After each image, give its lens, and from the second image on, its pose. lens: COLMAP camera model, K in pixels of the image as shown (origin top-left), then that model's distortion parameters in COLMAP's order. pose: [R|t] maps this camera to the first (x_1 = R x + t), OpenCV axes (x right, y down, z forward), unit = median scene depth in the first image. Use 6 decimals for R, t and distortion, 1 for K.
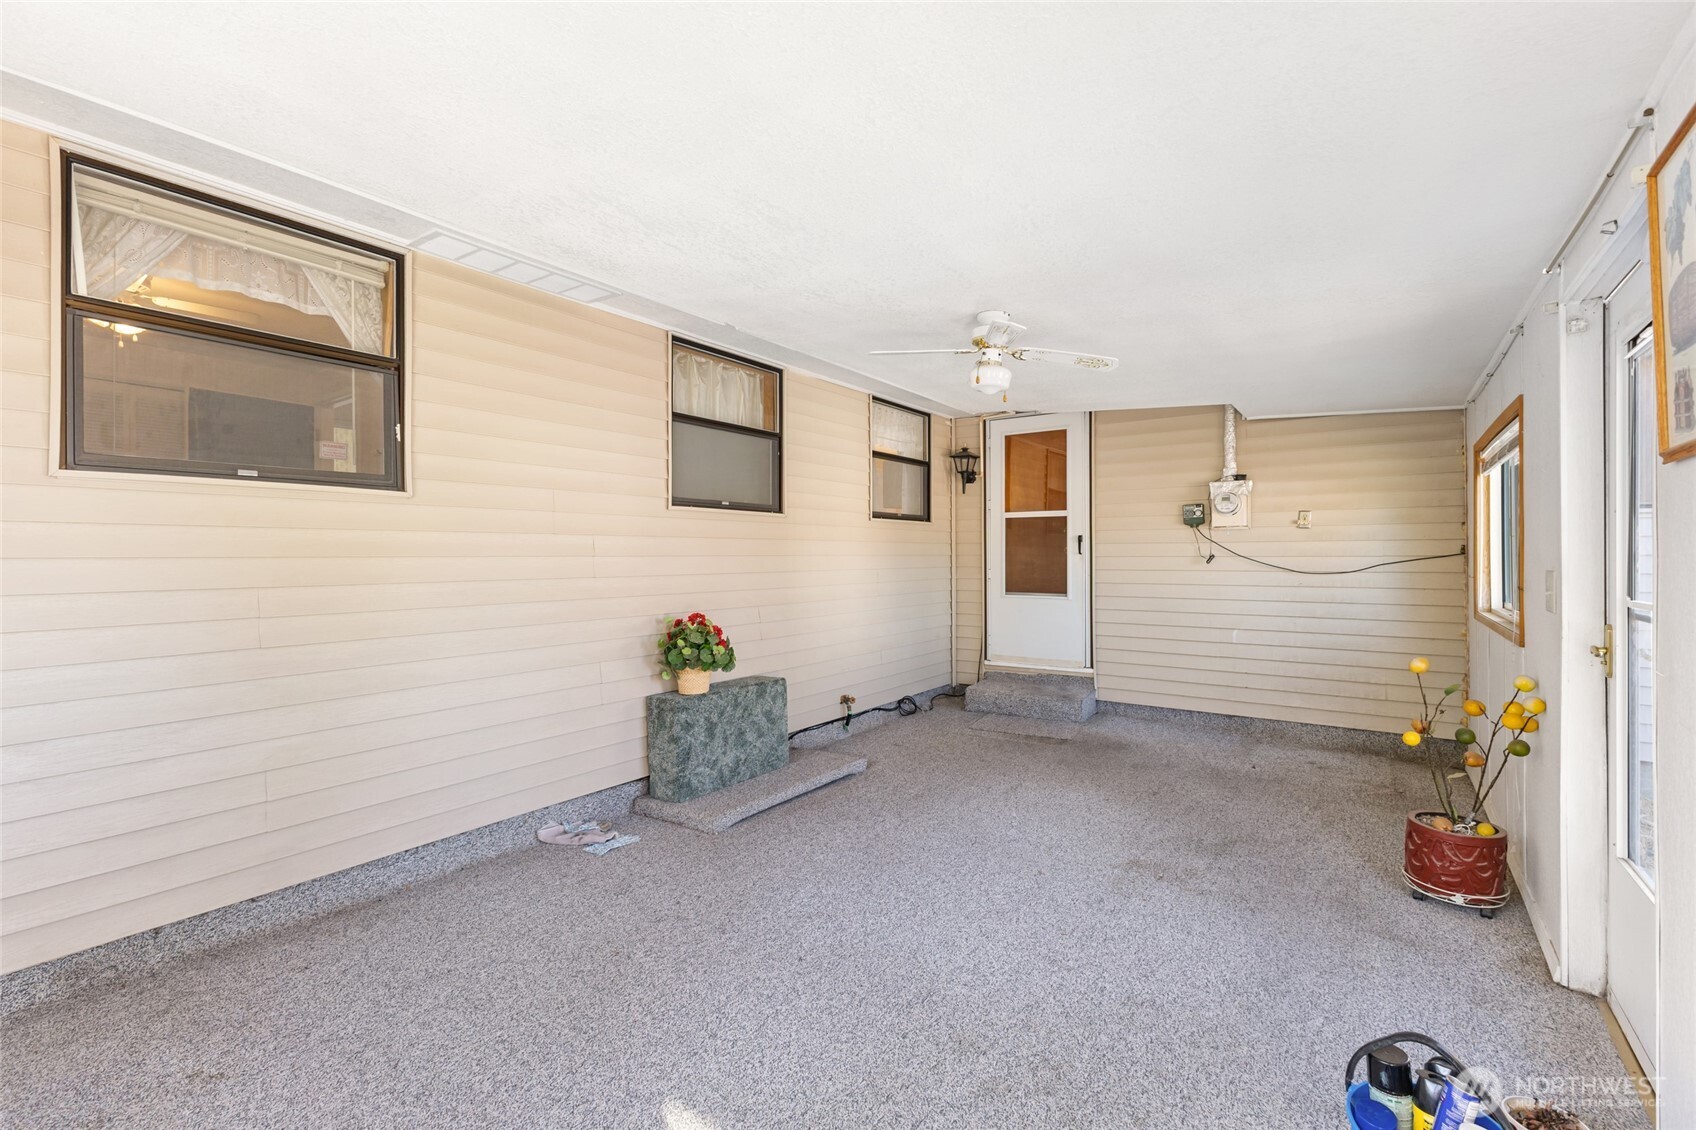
lens RADIAL K [[734.6, 0, 848.6], [0, 734.6, 557.5], [0, 0, 1]] dist [0.000521, 0.000010]
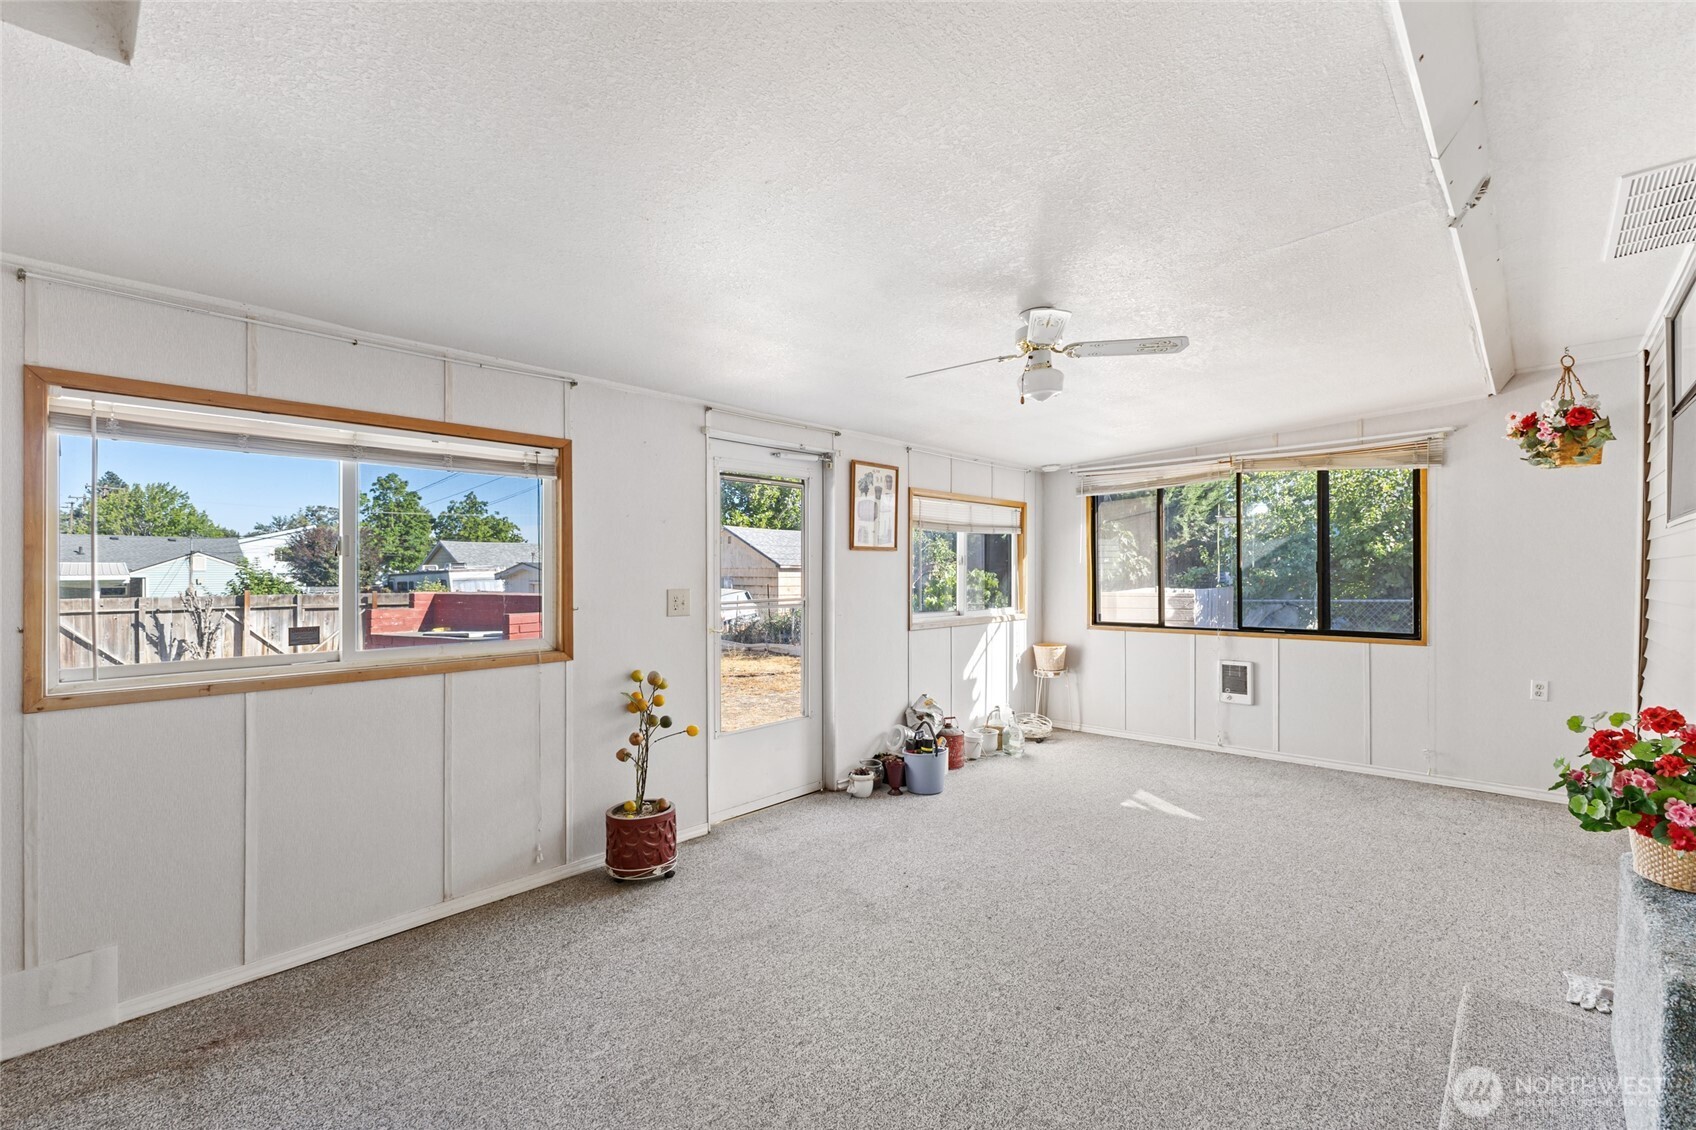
lens RADIAL K [[734.6, 0, 847.6], [0, 734.6, 568.0], [0, 0, 1]] dist [0.000521, 0.000010]
pose [[-0.991545, 0.005031, 0.129666, 0.340653], [0.005190, 0.999986, 0.000891, -0.022913], [-0.129659, 0.001556, -0.991557, 2.110124]]
